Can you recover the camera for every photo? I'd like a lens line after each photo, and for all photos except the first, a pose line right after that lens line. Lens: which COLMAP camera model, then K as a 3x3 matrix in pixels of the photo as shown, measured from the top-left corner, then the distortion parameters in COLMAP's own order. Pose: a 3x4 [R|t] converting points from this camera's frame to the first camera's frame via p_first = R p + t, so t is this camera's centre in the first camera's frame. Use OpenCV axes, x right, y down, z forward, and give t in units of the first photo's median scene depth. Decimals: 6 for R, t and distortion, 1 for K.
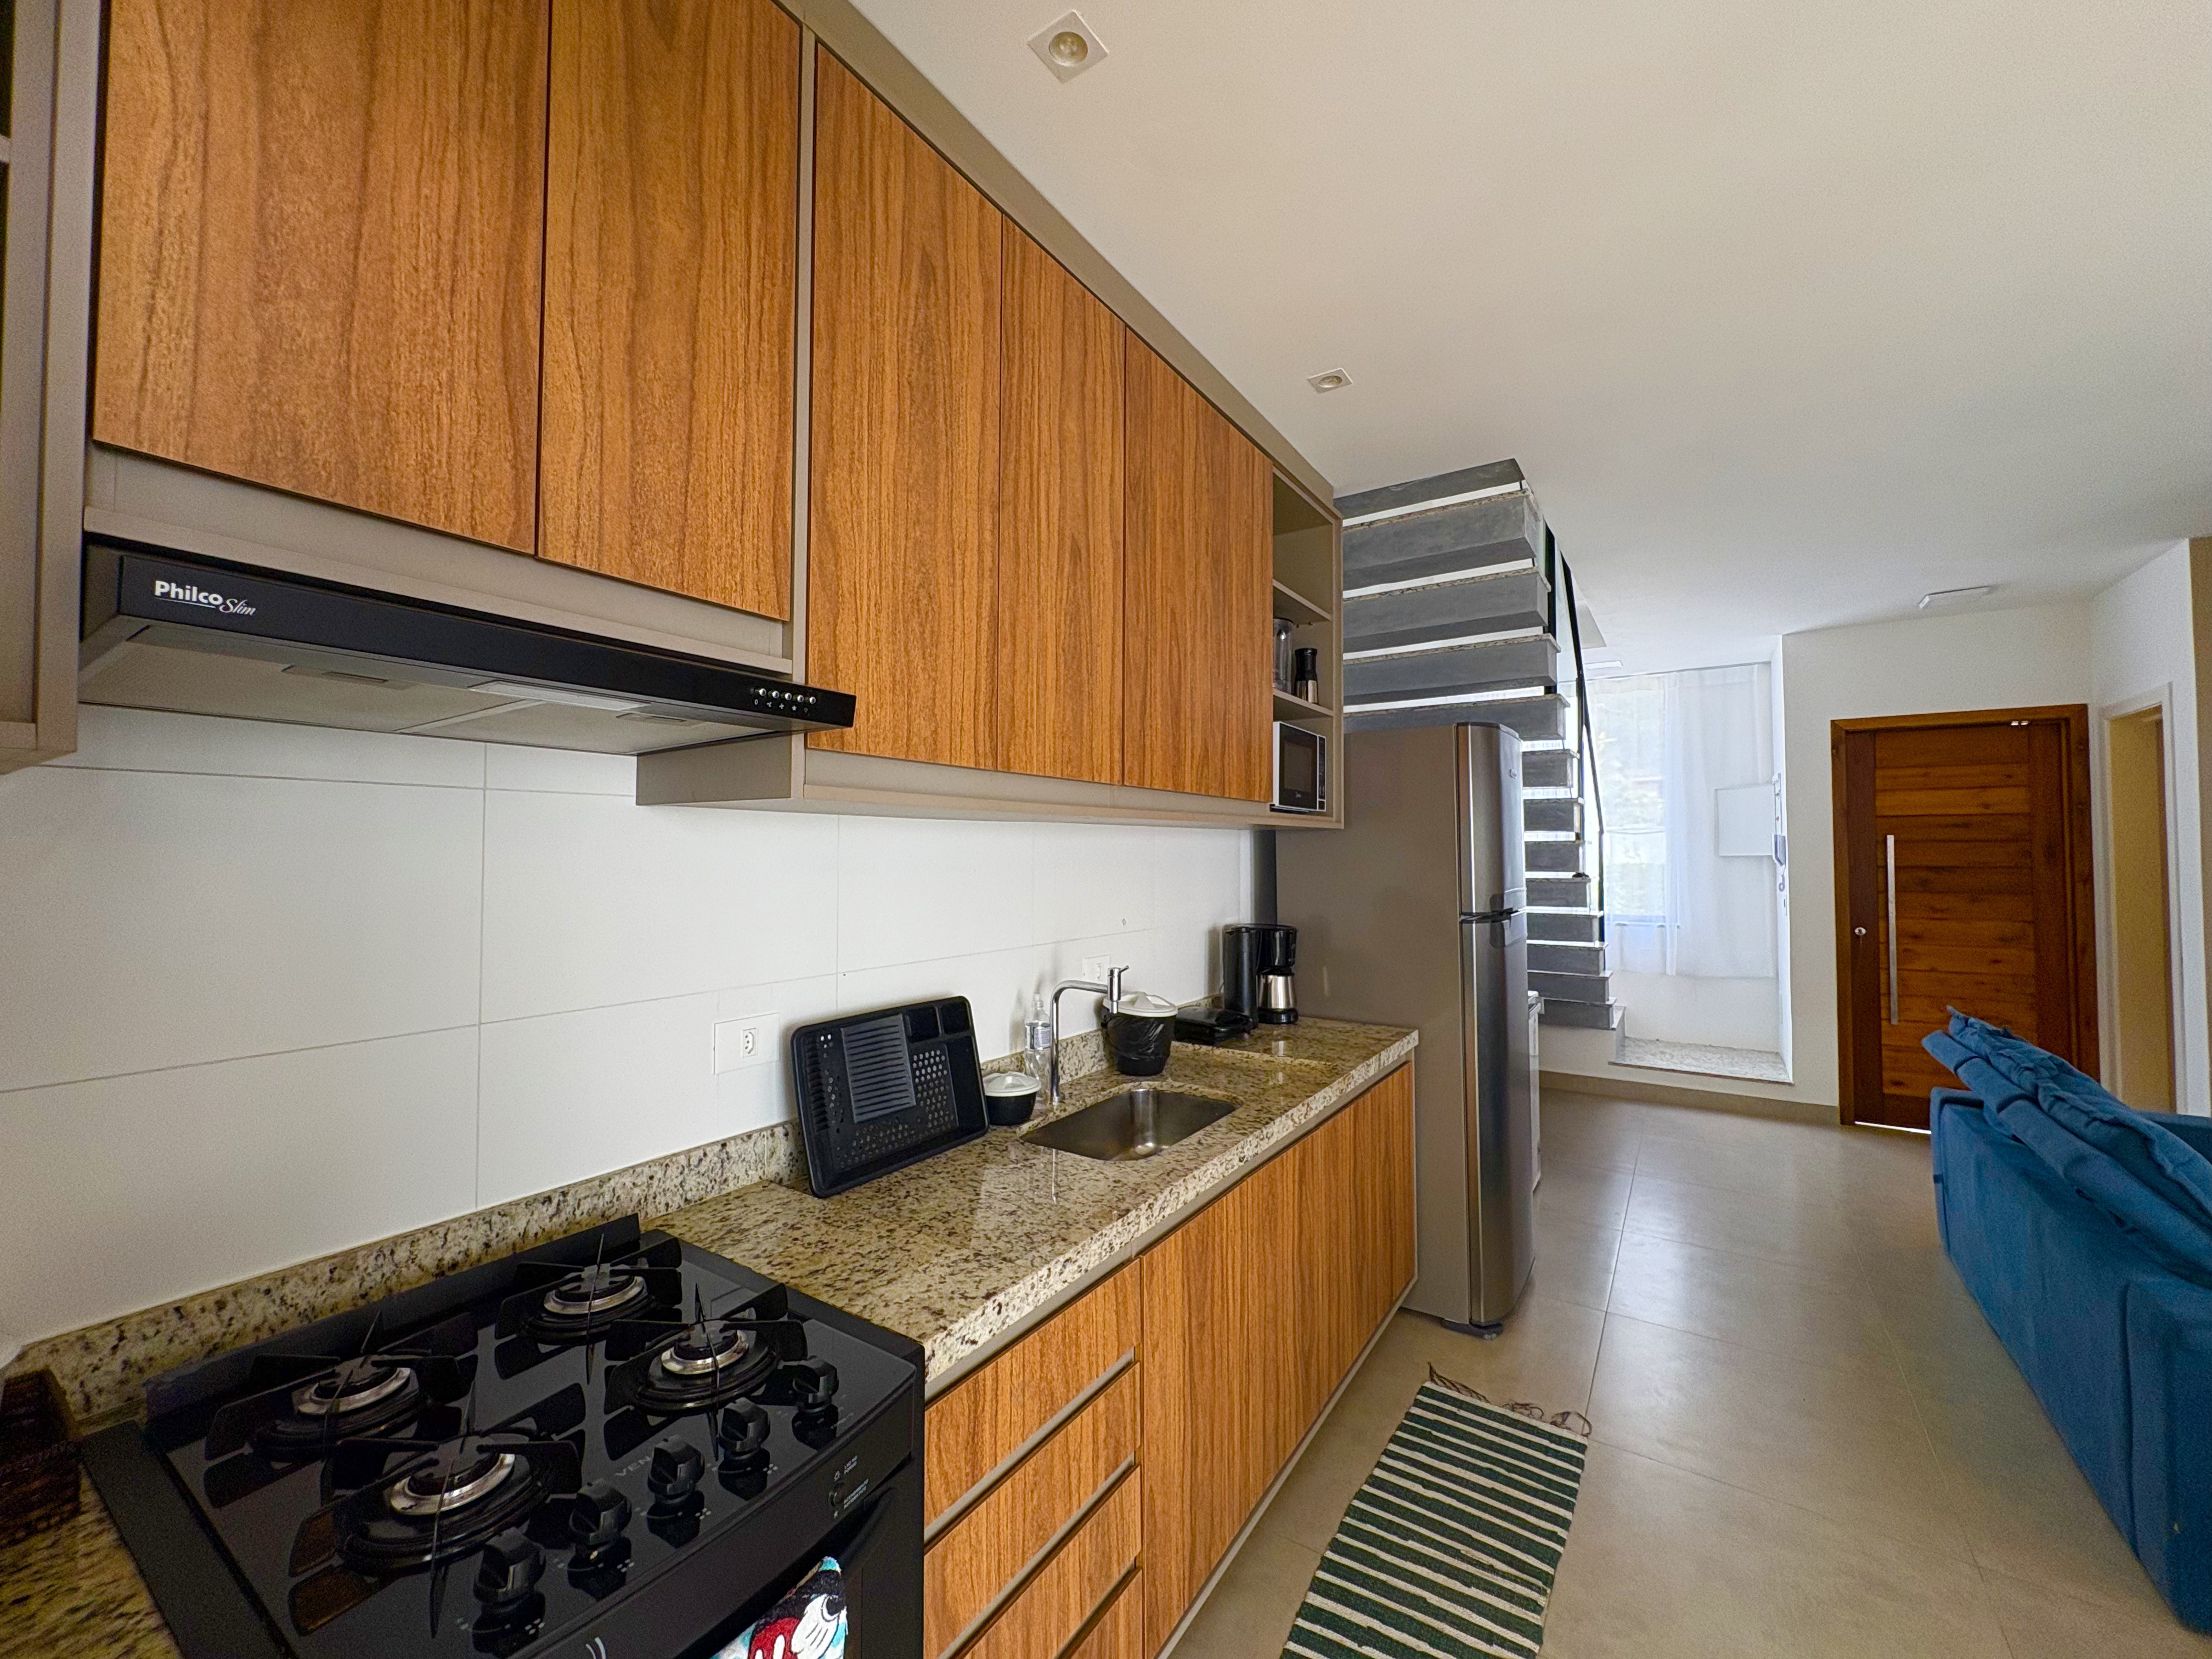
lens RADIAL K [[883.1, 0, 1107.0], [0, 883.1, 830.0], [0, 0, 1]] dist [-0.001296, 0.000060]
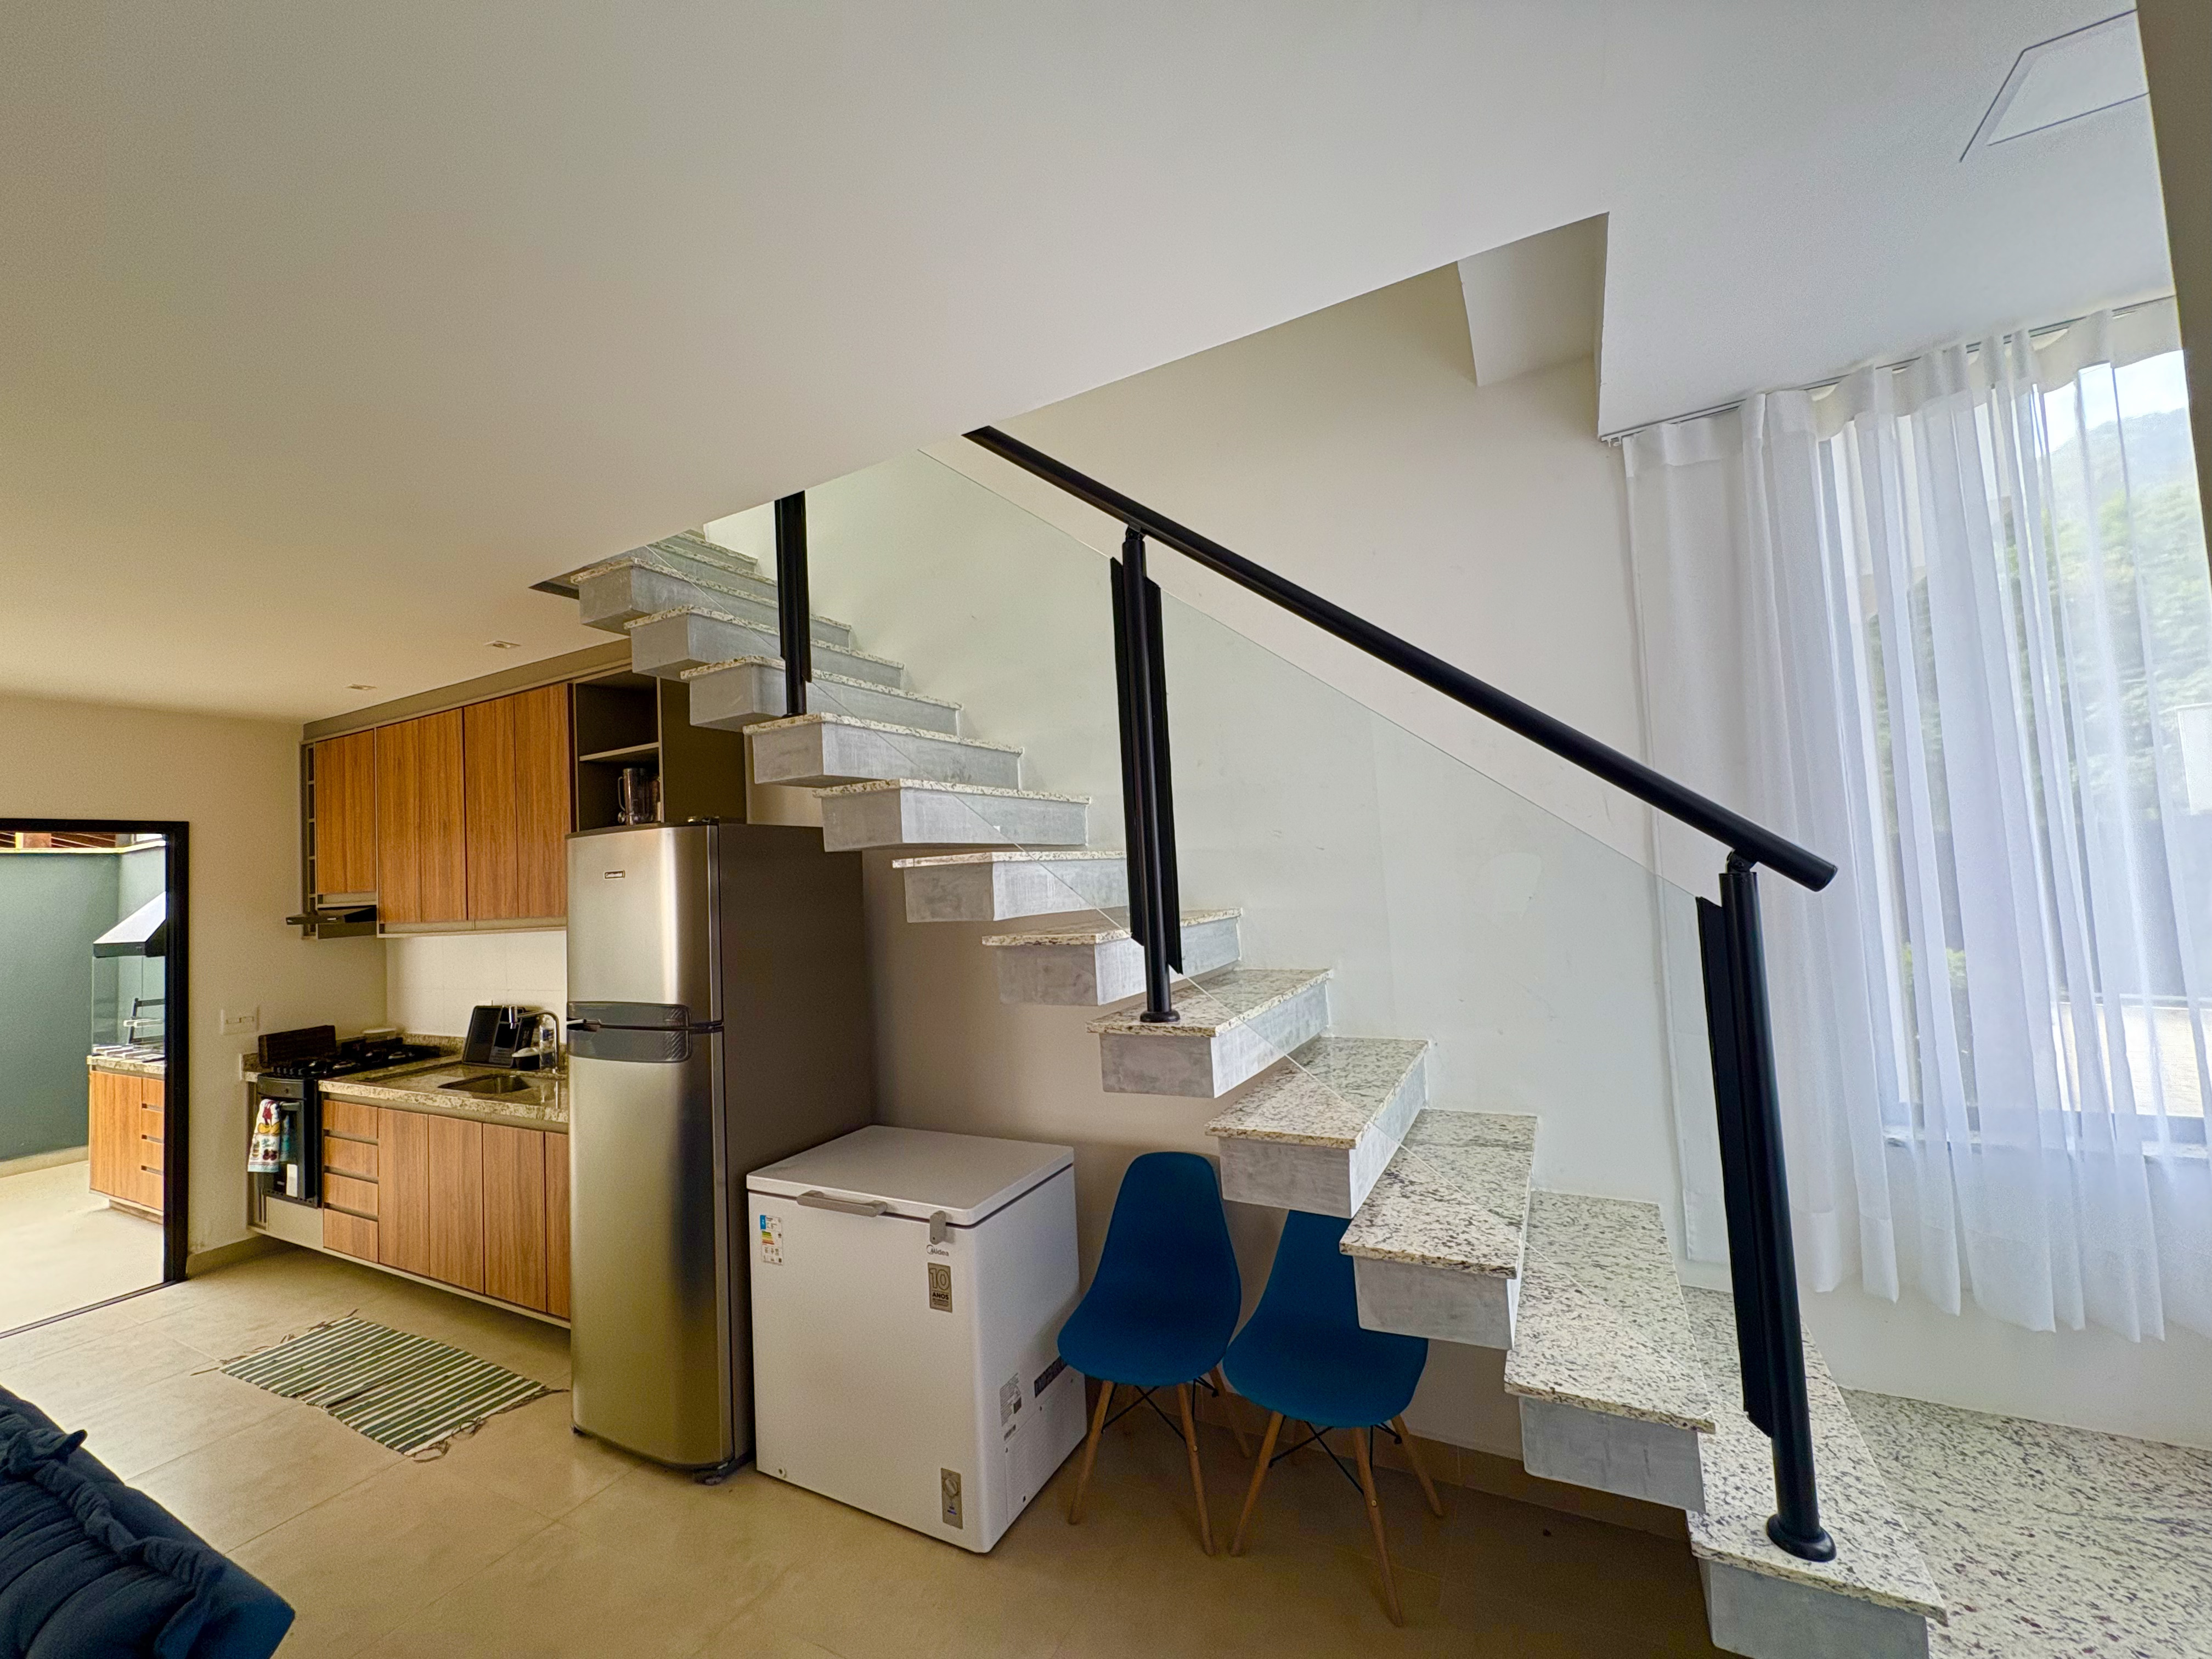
lens RADIAL K [[883.1, 0, 1107.8], [0, 883.1, 828.9], [0, 0, 1]] dist [-0.001296, 0.000060]
pose [[0.111700, -0.052748, -0.992341, 2.274344], [0.076835, 0.996059, -0.044297, -0.054054], [0.990767, -0.071298, 0.115312, 2.238810]]
